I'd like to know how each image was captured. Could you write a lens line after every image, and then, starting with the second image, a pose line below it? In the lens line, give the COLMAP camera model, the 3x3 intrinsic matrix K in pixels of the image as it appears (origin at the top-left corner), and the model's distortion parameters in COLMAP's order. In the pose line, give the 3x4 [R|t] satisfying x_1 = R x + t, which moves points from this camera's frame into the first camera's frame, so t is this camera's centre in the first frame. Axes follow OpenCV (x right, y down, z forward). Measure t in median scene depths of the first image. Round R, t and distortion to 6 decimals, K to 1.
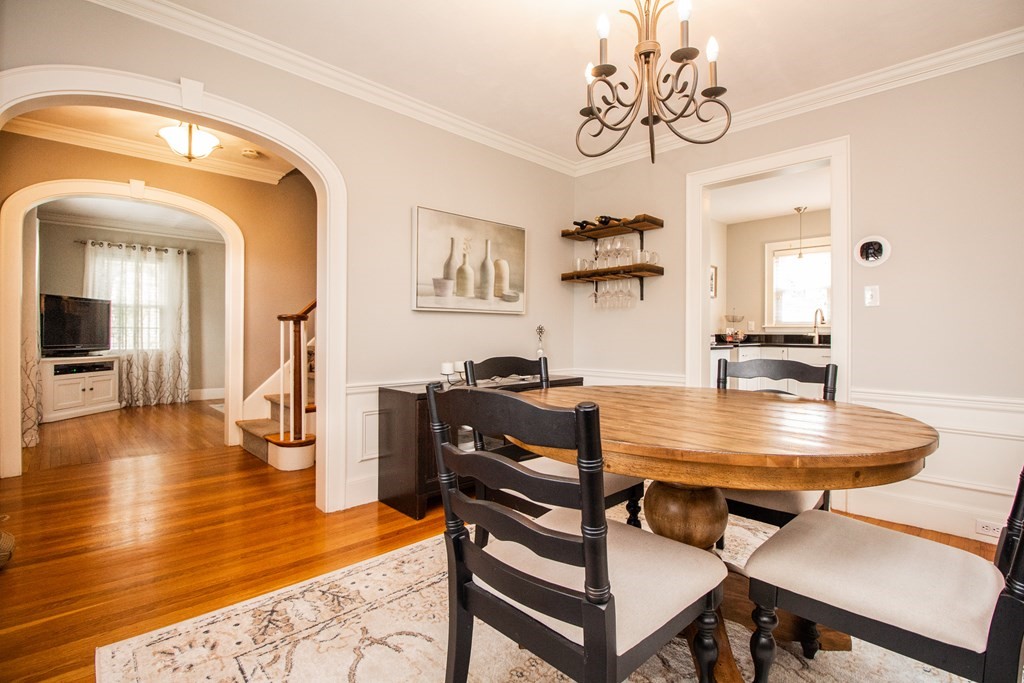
lens RADIAL K [[477.3, 0, 519.1], [0, 477.3, 332.2], [0, 0, 1]] dist [-0.016520, -0.001396]
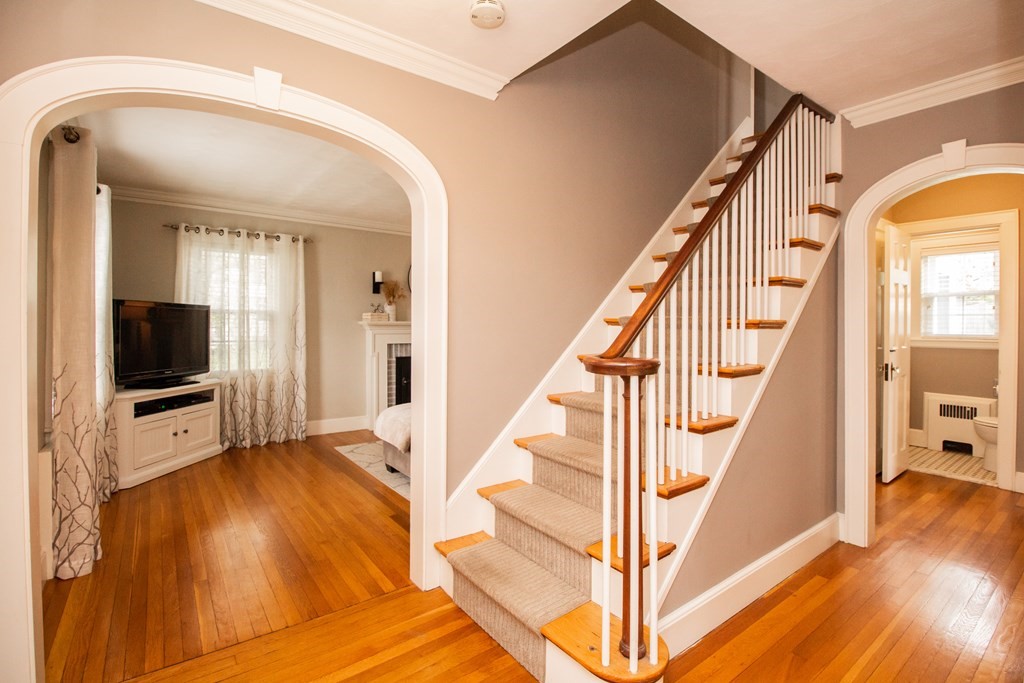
lens RADIAL K [[476.2, 0, 516.4], [0, 476.2, 326.0], [0, 0, 1]] dist [0.001837, 0.000230]
pose [[0.990805, -0.000199, -0.135300, -0.284163], [0.000700, 0.999993, 0.003650, -0.036928], [0.135299, -0.003711, 0.990798, 0.318127]]
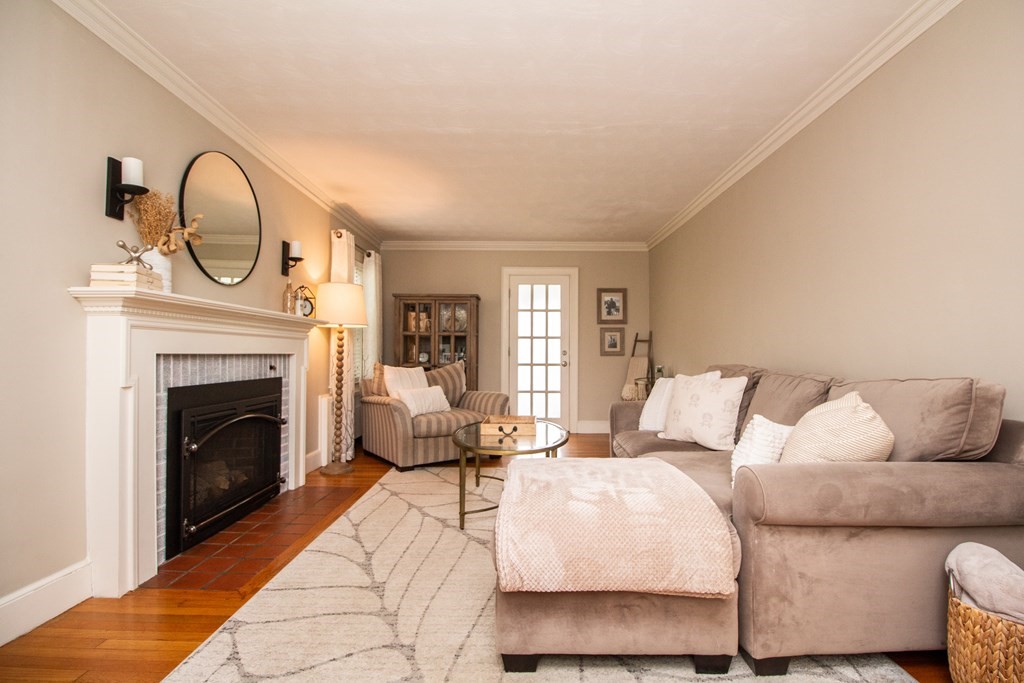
lens RADIAL K [[477.3, 0, 519.1], [0, 477.3, 332.2], [0, 0, 1]] dist [-0.016520, -0.001396]
pose [[0.700624, 0.025374, 0.713079, -0.706492], [0.002889, 0.999258, -0.038396, -0.001816], [-0.713525, 0.028961, 0.700031, 0.748625]]
